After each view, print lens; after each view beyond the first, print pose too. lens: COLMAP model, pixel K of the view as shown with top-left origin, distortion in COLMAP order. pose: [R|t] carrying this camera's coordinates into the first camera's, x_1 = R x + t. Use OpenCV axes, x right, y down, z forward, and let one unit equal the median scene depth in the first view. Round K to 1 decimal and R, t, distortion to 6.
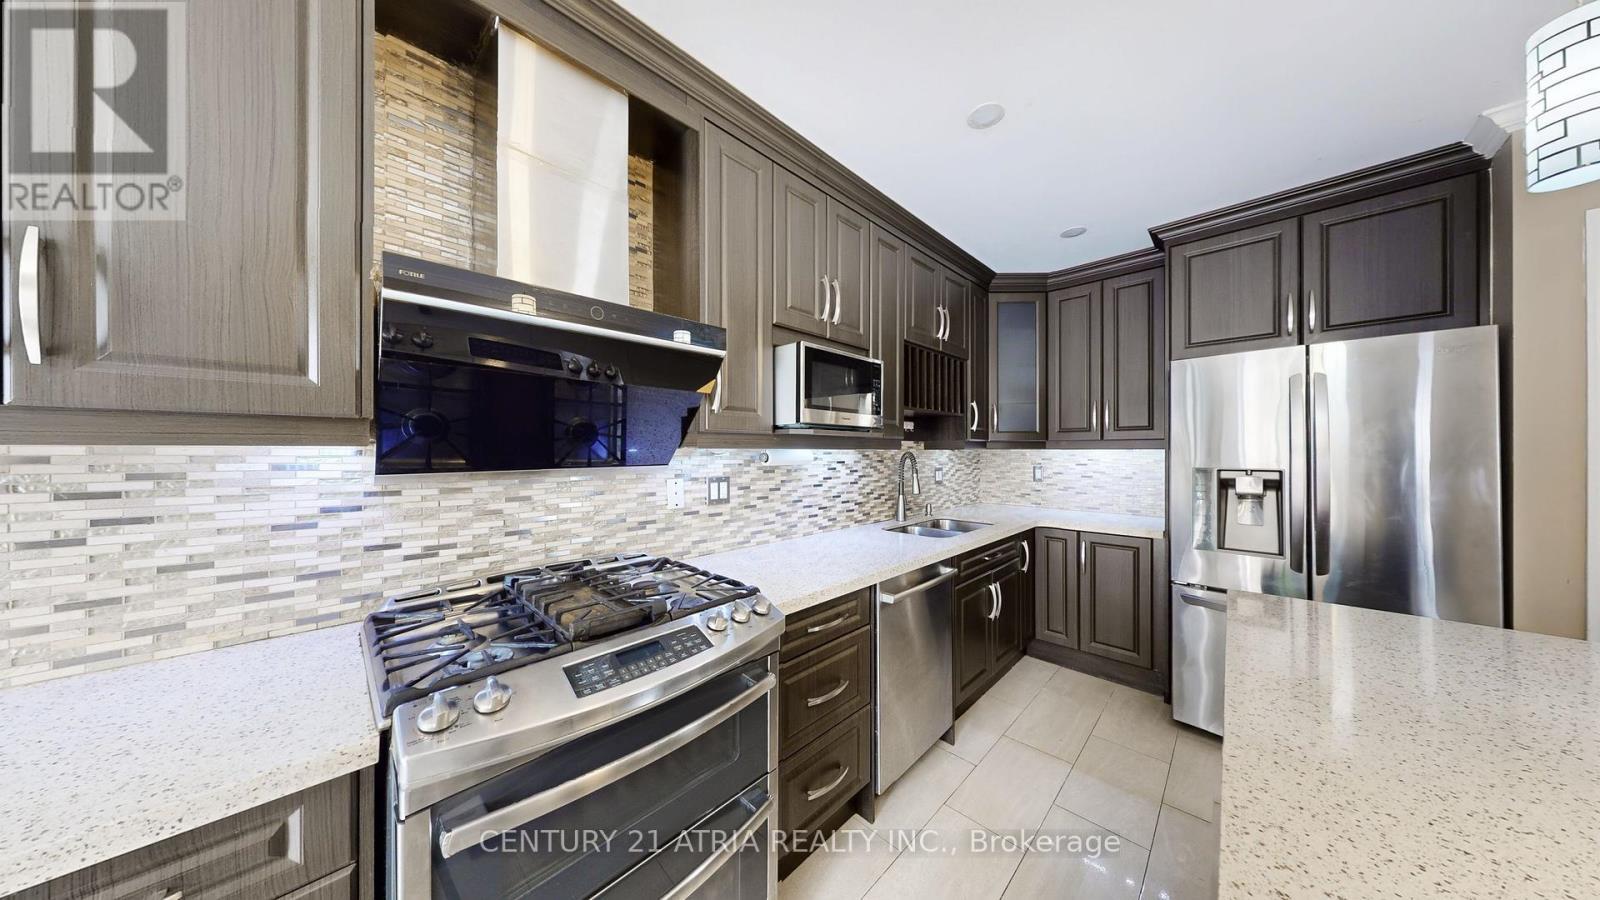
lens RADIAL K [[455.2, 0, 799.8], [0, 455.2, 452.5], [0, 0, 1]] dist [-0.000185, 0.000032]
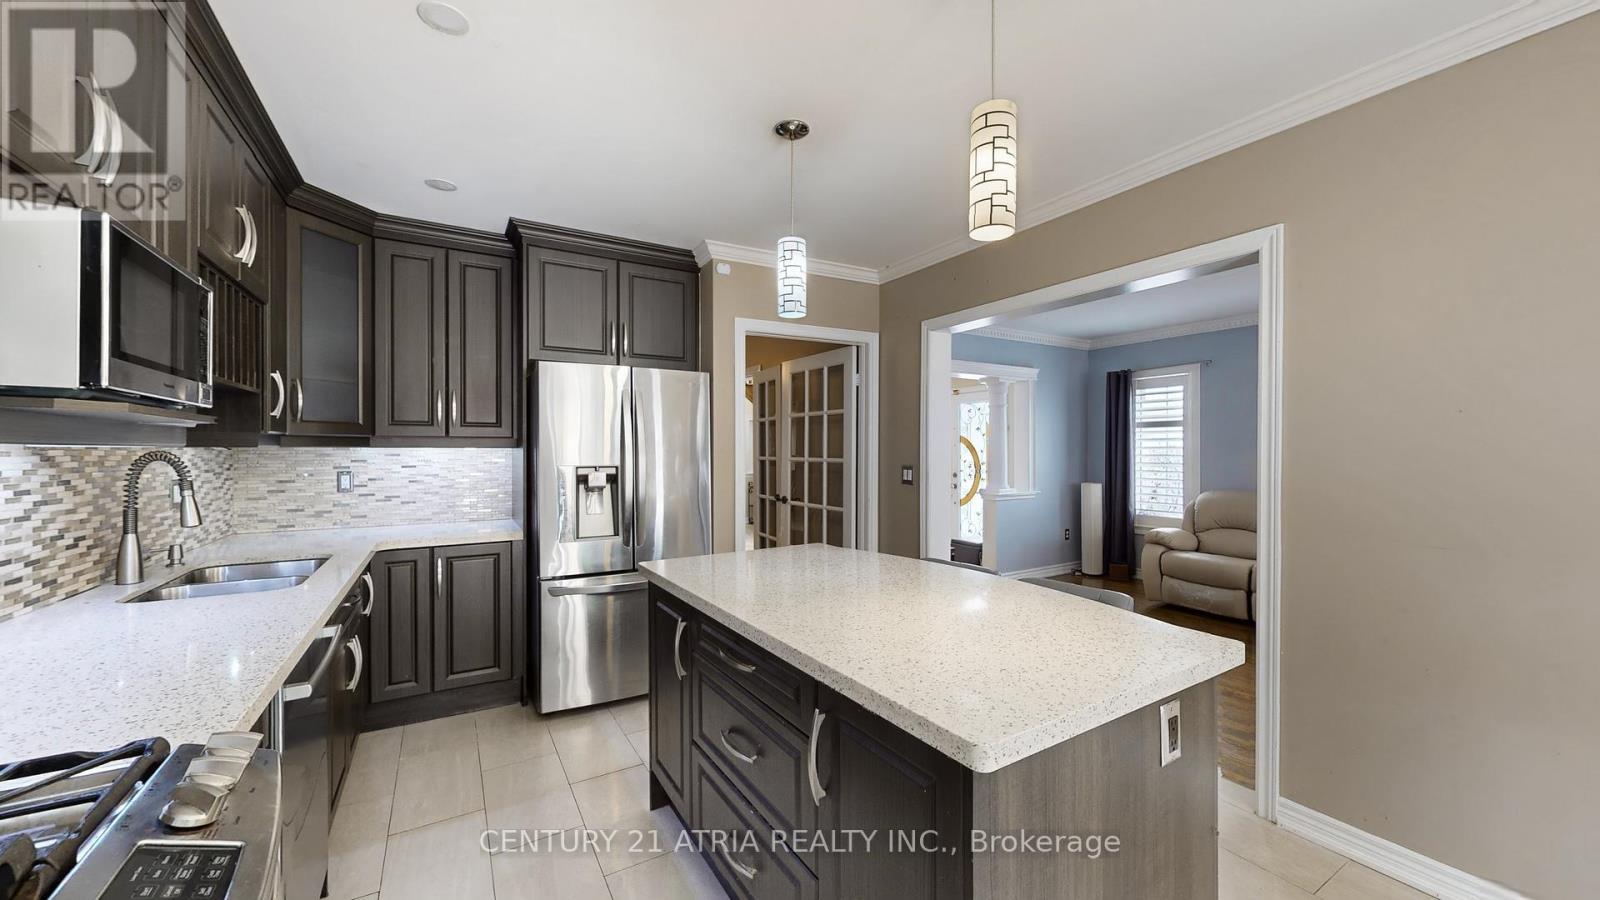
lens RADIAL K [[587.1, 0, 798.9], [0, 587.1, 451.3], [0, 0, 1]] dist [0.000062, 0.000028]
pose [[0.246674, -0.000446, 0.969099, -0.247609], [0.001447, 0.999999, 0.000092, 0.000555], [-0.969098, 0.001380, 0.246674, 0.098125]]
